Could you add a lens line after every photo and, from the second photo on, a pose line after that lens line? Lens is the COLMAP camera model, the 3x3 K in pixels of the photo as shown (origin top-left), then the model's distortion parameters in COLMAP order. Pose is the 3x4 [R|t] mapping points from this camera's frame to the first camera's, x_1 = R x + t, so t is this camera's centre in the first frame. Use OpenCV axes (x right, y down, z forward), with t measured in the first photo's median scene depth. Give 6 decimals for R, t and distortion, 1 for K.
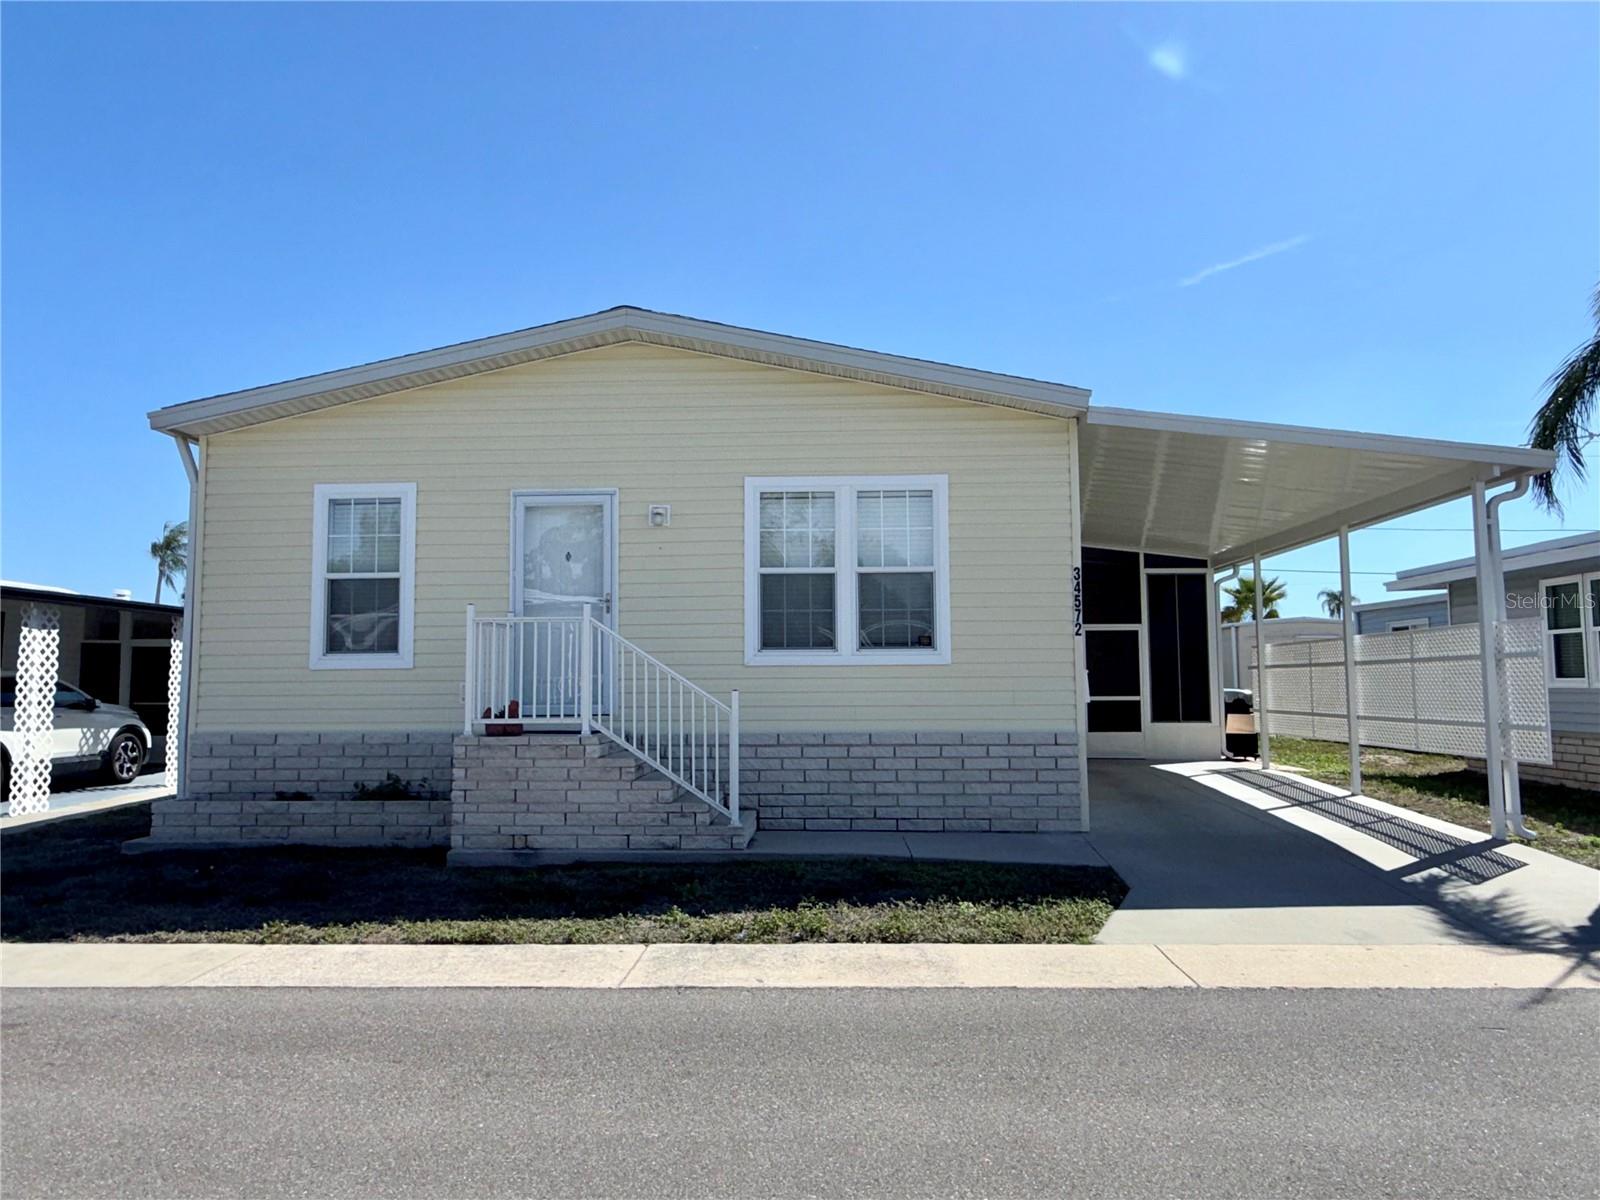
lens RADIAL K [[1076.8, 0, 800.0], [0, 1076.8, 600.0], [0, 0, 1]] dist [0.002894, 0.002036]
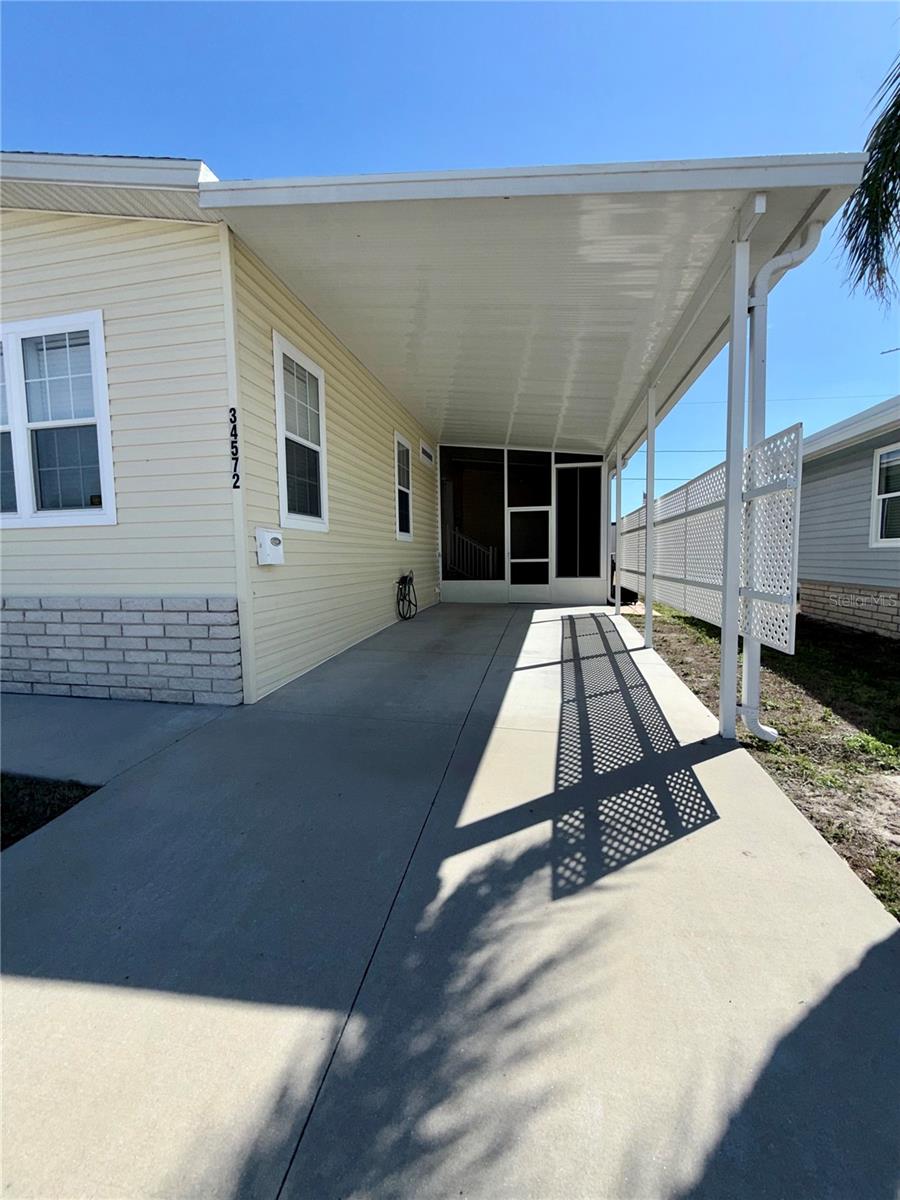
lens RADIAL K [[478.8, 0, 449.9], [0, 478.8, 596.3], [0, 0, 1]] dist [-0.000938, 0.000231]
pose [[0.987002, 0.003121, -0.160680, 0.491498], [0.022734, 0.987046, 0.158820, 0.061562], [0.159094, -0.160408, 0.974145, 0.631532]]
